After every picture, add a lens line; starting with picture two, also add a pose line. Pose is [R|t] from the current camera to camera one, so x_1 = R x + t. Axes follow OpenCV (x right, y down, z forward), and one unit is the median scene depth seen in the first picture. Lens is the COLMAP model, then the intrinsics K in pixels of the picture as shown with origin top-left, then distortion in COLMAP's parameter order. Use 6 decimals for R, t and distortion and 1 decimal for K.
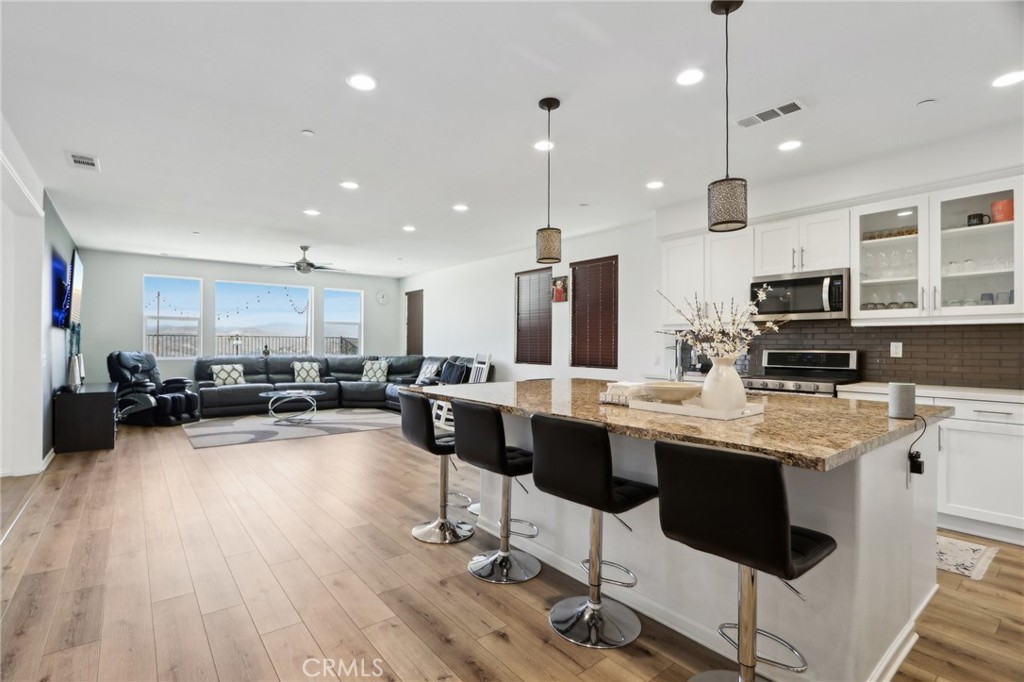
lens RADIAL K [[480.2, 0, 498.7], [0, 480.2, 342.8], [0, 0, 1]] dist [-0.015375, 0.002352]
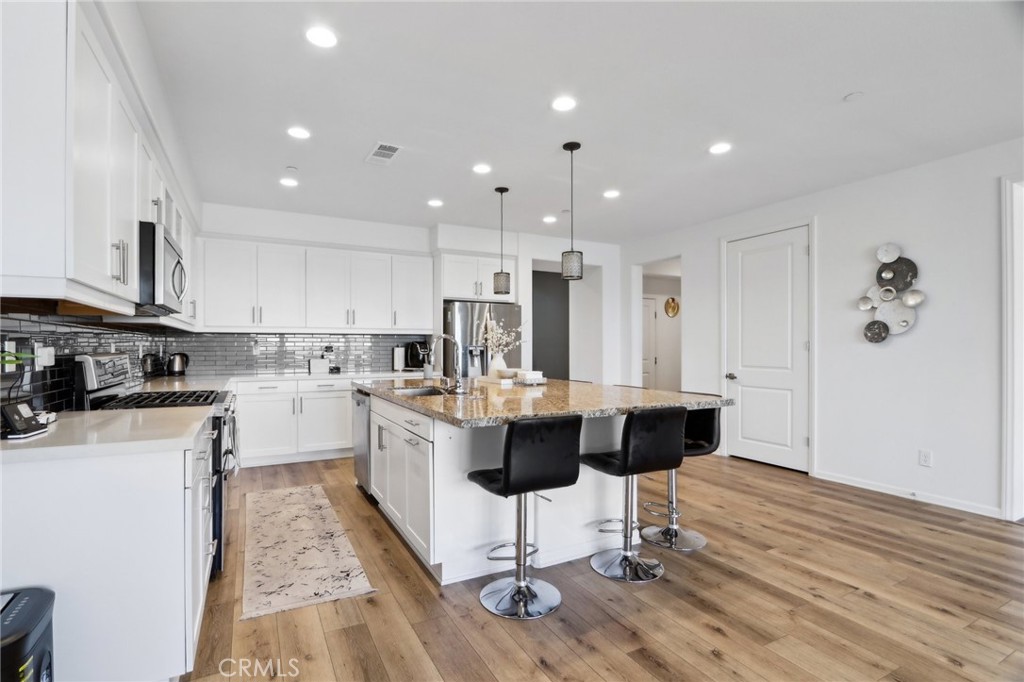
lens RADIAL K [[480.2, 0, 497.9], [0, 480.2, 346.6], [0, 0, 1]] dist [-0.015375, 0.002352]
pose [[-0.983228, -0.004838, 0.182318, 0.053699], [-0.005066, 0.999987, -0.000785, 0.002893], [-0.182312, -0.001695, -0.983239, 1.755368]]
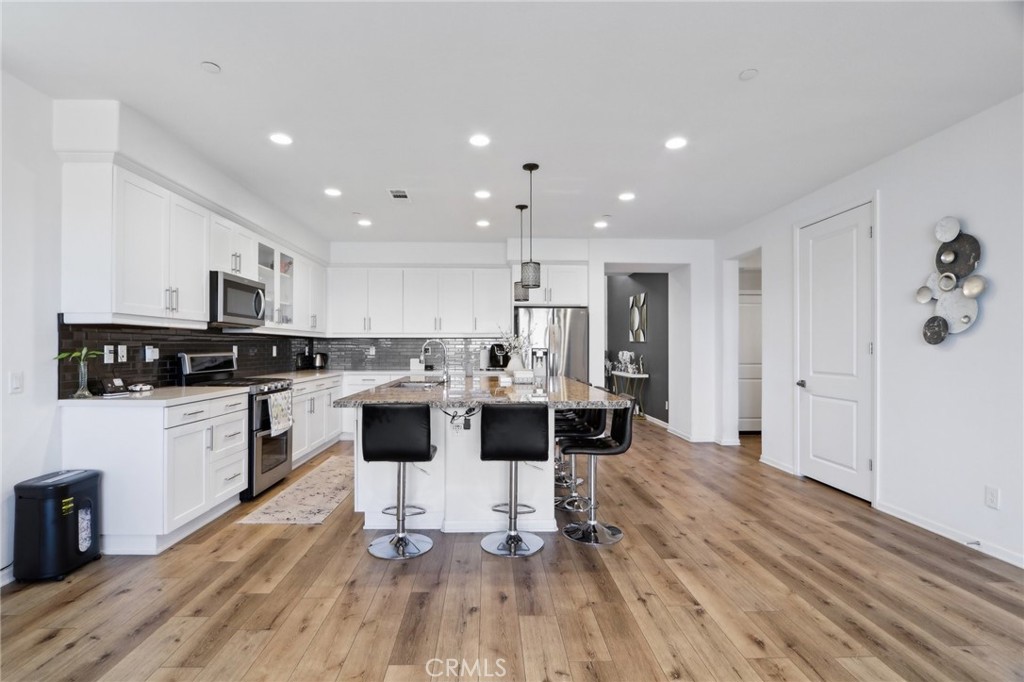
lens RADIAL K [[480.2, 0, 501.5], [0, 480.2, 346.4], [0, 0, 1]] dist [-0.015375, 0.002352]
pose [[-0.806172, -0.003576, 0.591670, -0.485346], [-0.006314, 0.999977, -0.002560, -0.000742], [-0.591648, -0.005799, -0.806176, 1.675483]]
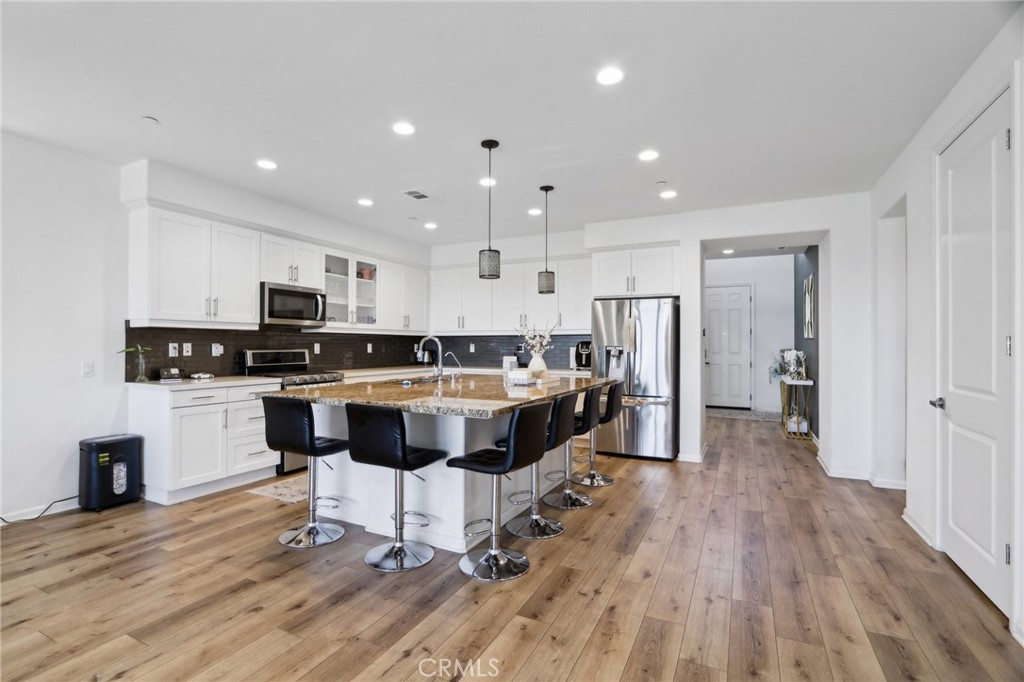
lens RADIAL K [[480.2, 0, 501.7], [0, 480.2, 344.4], [0, 0, 1]] dist [-0.015375, 0.002352]
pose [[-0.426674, -0.003320, 0.904399, -0.777267], [-0.006340, 0.999980, 0.000680, -0.003086], [-0.904383, -0.005444, -0.426687, 1.173341]]
